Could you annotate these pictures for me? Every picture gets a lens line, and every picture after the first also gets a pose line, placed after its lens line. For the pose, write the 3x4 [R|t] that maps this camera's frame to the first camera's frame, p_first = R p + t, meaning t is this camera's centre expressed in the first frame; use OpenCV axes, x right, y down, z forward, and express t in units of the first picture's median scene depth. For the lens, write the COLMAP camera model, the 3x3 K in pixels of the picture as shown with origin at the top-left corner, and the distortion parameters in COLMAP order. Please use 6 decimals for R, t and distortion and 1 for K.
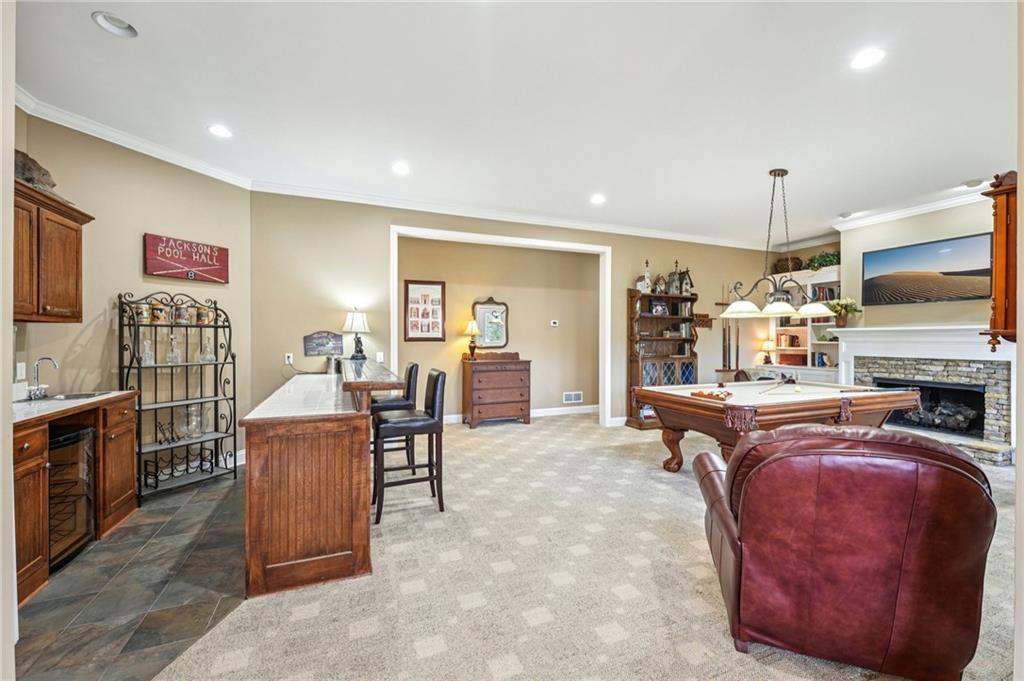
lens RADIAL K [[421.0, 0, 511.5], [0, 421.0, 341.6], [0, 0, 1]] dist [-0.001108, 0.000069]
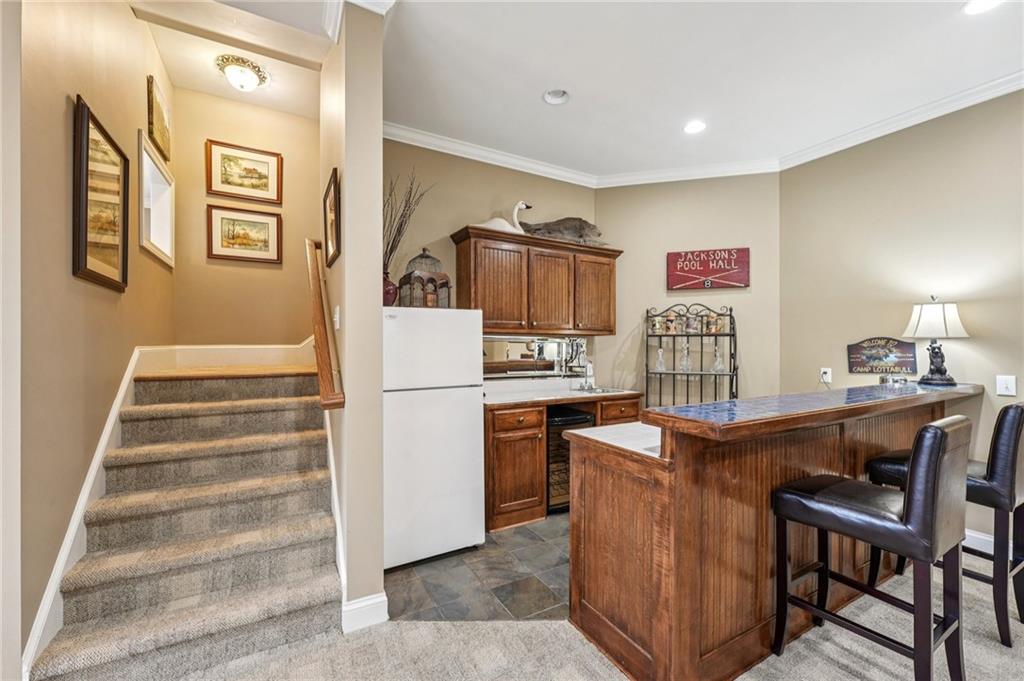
lens RADIAL K [[415.8, 0, 516.1], [0, 415.8, 351.0], [0, 0, 1]] dist [-0.000696, -0.000117]
pose [[0.117316, 0.011465, -0.993028, 0.177158], [-0.011507, 0.999882, 0.010184, -0.004421], [0.993028, 0.010232, 0.117434, 0.471572]]
